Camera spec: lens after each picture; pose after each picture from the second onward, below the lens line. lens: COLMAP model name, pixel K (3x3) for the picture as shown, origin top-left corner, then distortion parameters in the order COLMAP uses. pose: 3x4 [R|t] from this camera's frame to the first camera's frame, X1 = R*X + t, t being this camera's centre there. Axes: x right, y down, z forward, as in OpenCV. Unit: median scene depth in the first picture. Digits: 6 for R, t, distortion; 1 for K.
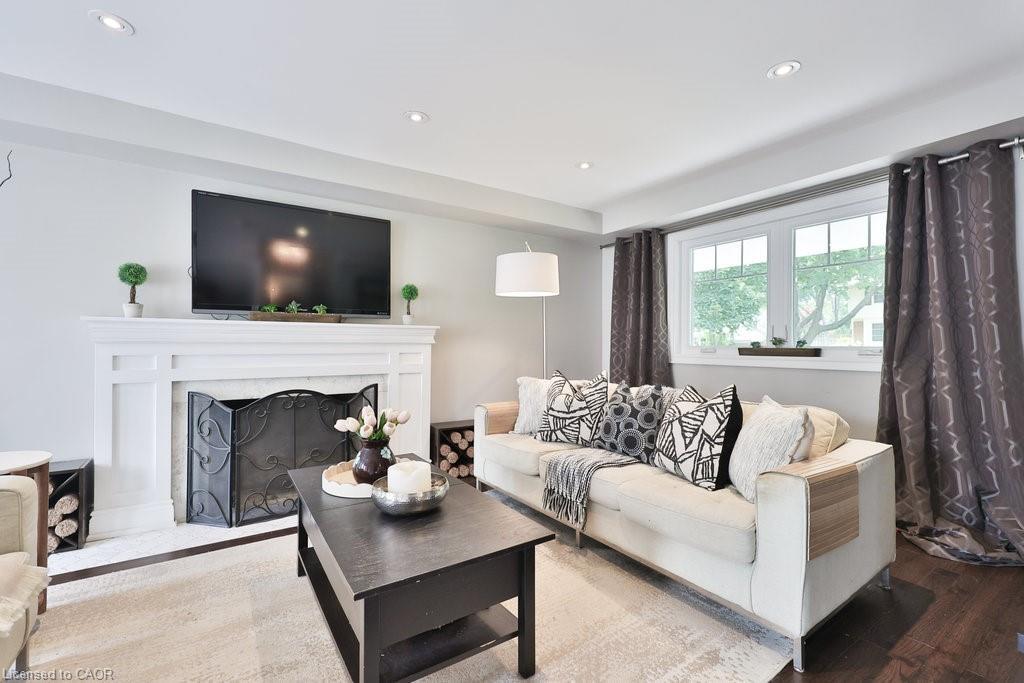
lens RADIAL K [[440.9, 0, 512.0], [0, 440.9, 344.7], [0, 0, 1]] dist [-0.002178, -0.000534]
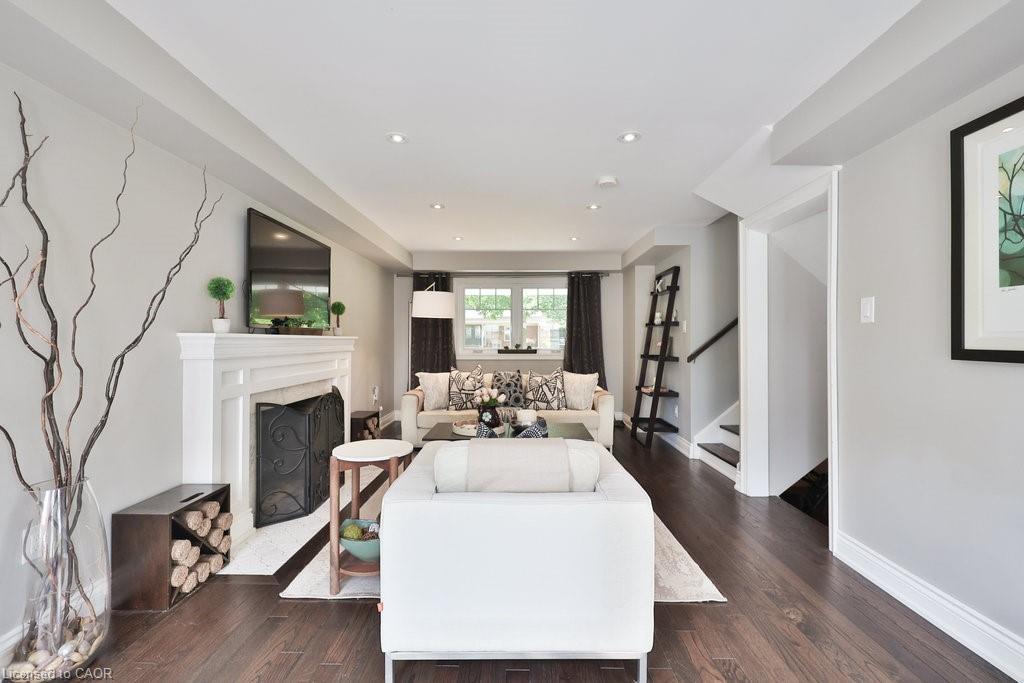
lens RADIAL K [[437.7, 0, 508.2], [0, 437.7, 341.7], [0, 0, 1]] dist [0.000485, 0.000195]
pose [[0.576440, -0.004112, 0.817129, -1.174908], [0.000750, 0.999990, 0.004503, -0.042644], [-0.817139, -0.001983, 0.576437, -0.090885]]
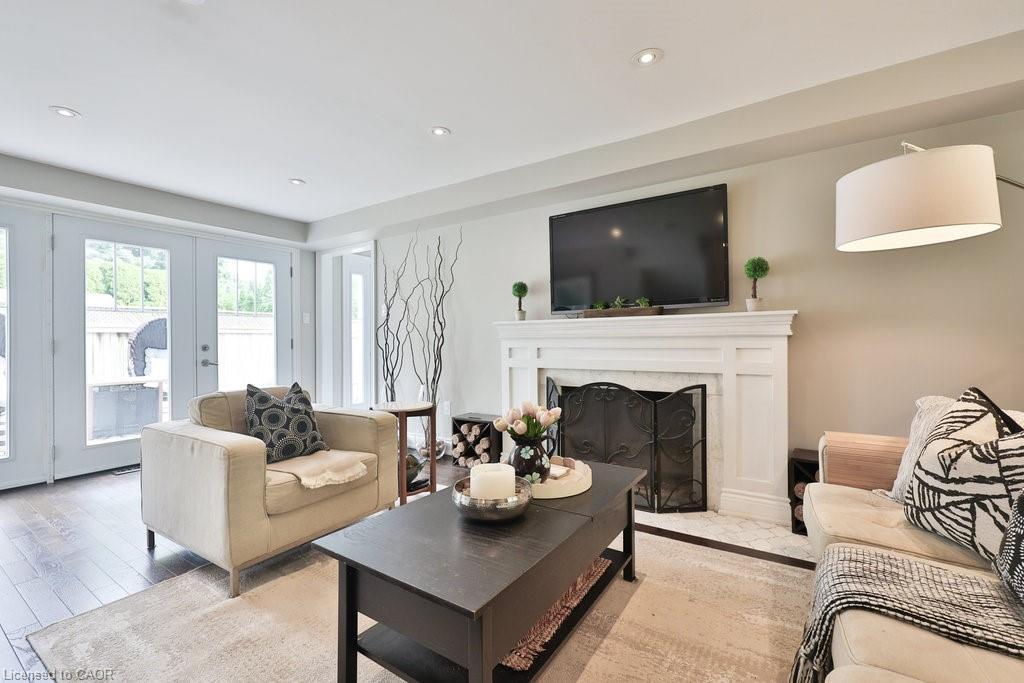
lens RADIAL K [[437.7, 0, 508.2], [0, 437.7, 341.7], [0, 0, 1]] dist [0.000485, 0.000195]
pose [[0.380561, -0.003660, -0.924748, 0.374240], [0.010044, 0.999950, 0.000176, 0.003783], [0.924701, -0.009355, 0.380579, 0.394550]]
